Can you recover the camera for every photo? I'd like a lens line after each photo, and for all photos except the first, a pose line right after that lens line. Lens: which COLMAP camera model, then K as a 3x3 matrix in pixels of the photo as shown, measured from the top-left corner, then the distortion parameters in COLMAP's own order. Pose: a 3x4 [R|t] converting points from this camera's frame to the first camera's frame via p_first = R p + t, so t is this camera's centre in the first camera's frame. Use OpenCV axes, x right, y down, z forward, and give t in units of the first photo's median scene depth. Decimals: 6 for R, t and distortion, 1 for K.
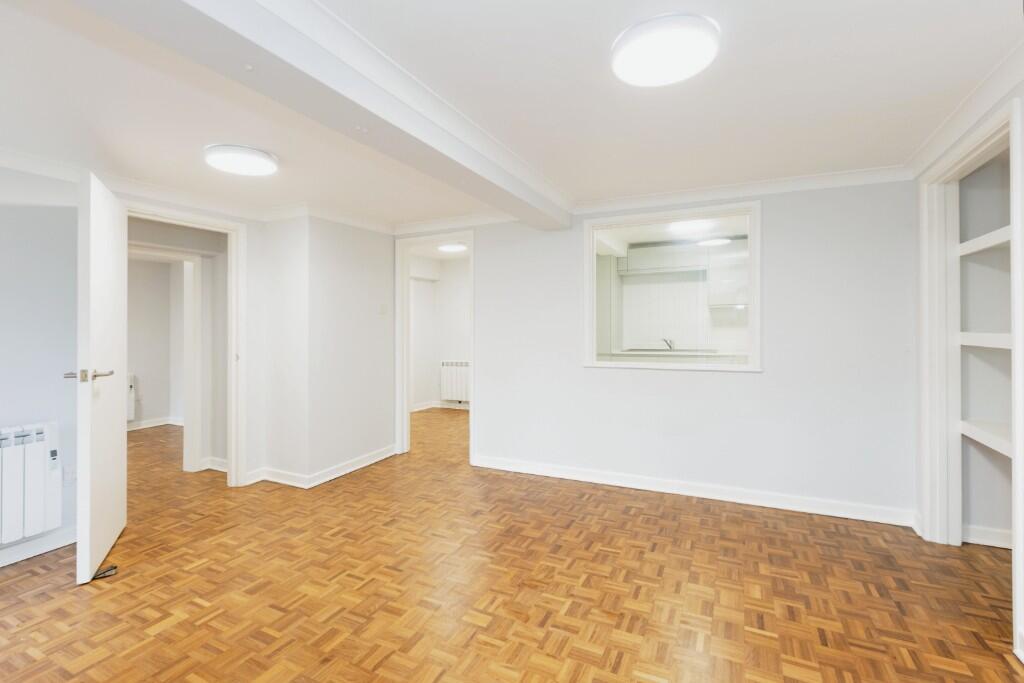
lens RADIAL K [[462.1, 0, 514.5], [0, 462.1, 317.7], [0, 0, 1]] dist [0.000017, -0.001091]
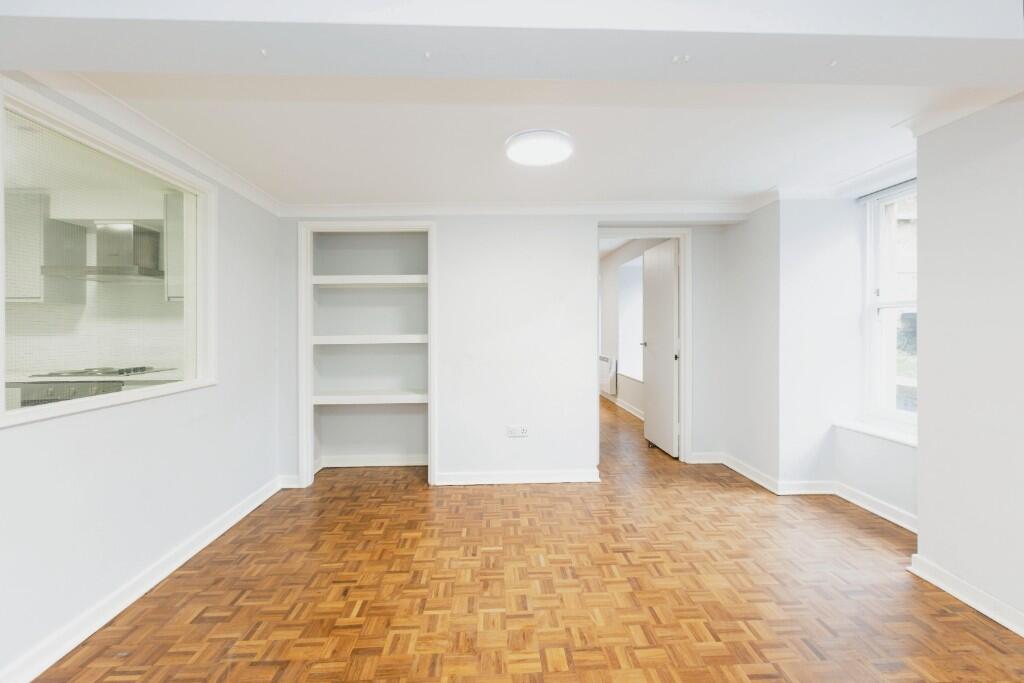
lens RADIAL K [[459.3, 0, 517.1], [0, 459.3, 333.4], [0, 0, 1]] dist [-0.001939, -0.000792]
pose [[-0.483790, 0.002735, 0.875180, -0.609025], [-0.004022, 0.999978, -0.005348, 0.032918], [-0.875175, -0.006107, -0.483768, 1.129348]]
